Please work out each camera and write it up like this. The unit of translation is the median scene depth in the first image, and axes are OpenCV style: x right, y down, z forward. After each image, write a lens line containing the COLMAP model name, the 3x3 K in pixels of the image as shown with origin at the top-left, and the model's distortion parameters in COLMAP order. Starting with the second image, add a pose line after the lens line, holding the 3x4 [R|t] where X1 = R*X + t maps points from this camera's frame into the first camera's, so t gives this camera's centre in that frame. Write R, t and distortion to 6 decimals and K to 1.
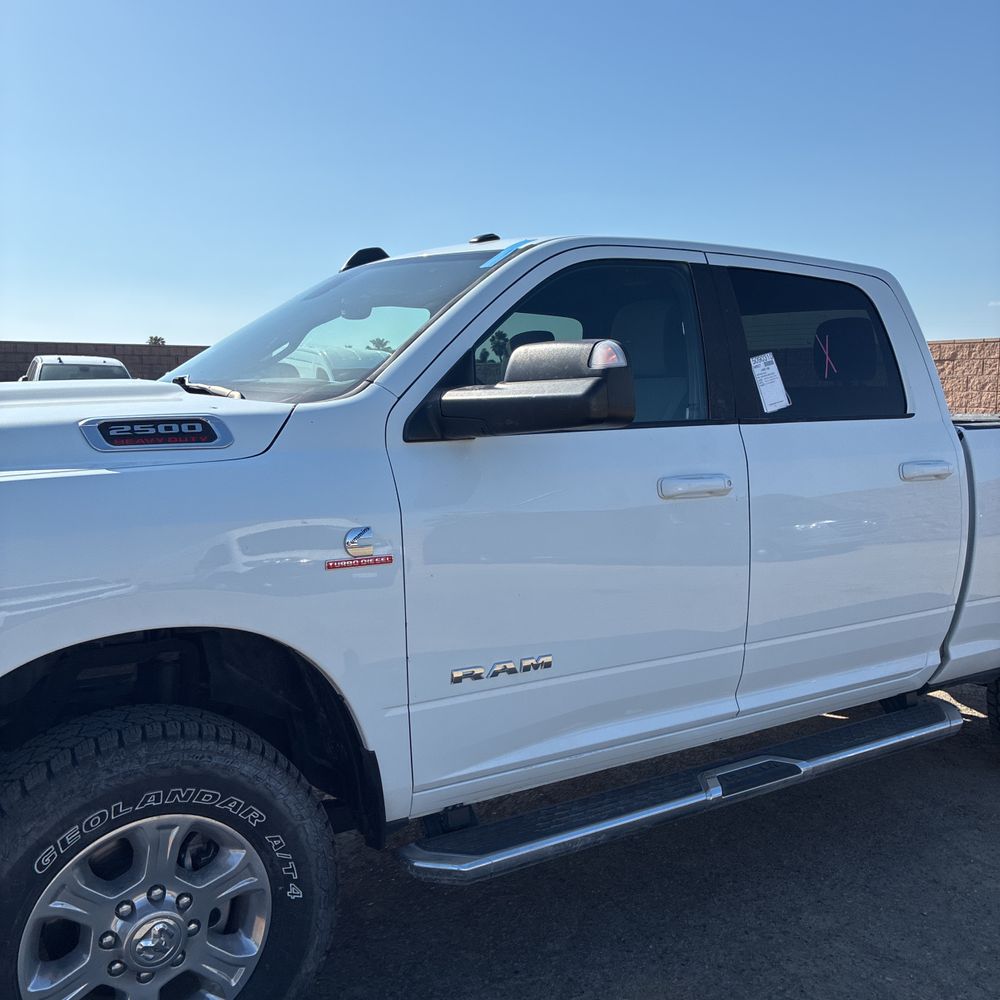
lens RADIAL K [[1021.6, 0, 500.0], [0, 1021.6, 500.0], [0, 0, 1]] dist [0.005402, 0.023942]
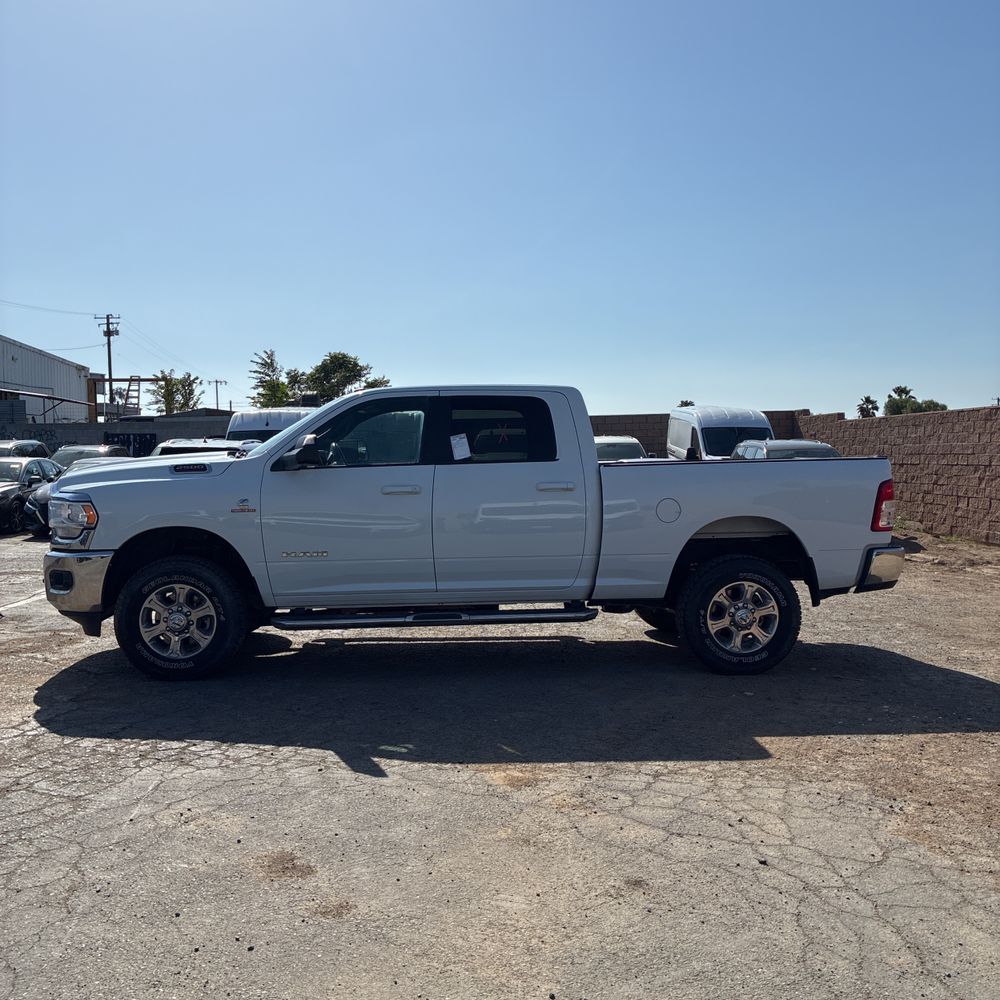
lens RADIAL K [[1012.8, 0, 499.3], [0, 1012.8, 482.3], [0, 0, 1]] dist [0.010381, 0.022788]
pose [[0.870484, -0.002727, -0.492189, 1.486756], [-0.031475, 0.997629, -0.061195, 0.101705], [0.491189, 0.068761, 0.868335, -0.925997]]
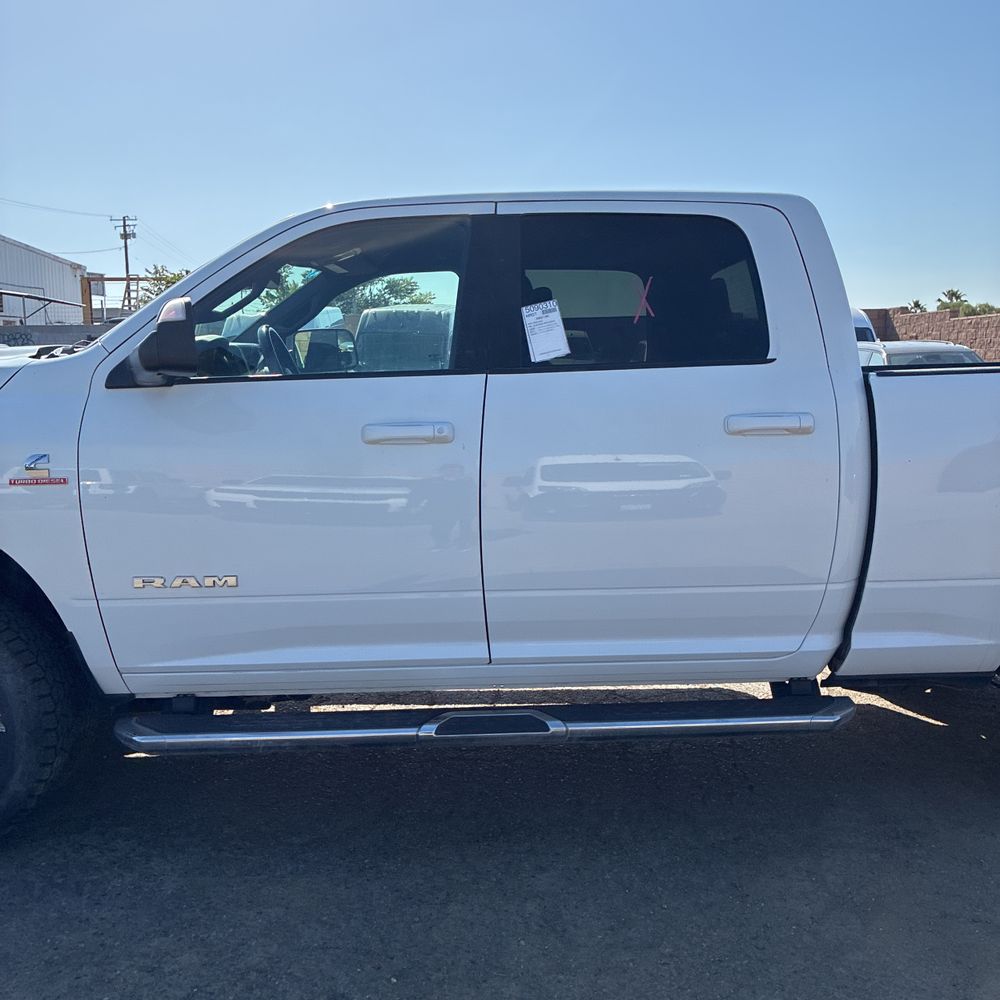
lens RADIAL K [[1023.2, 0, 490.0], [0, 1023.2, 482.2], [0, 0, 1]] dist [0.067173, -0.109849]
pose [[0.850931, 0.043098, -0.523507, 0.762548], [-0.033339, 0.999050, 0.028056, 0.004364], [0.524219, -0.006421, 0.851559, 0.139345]]
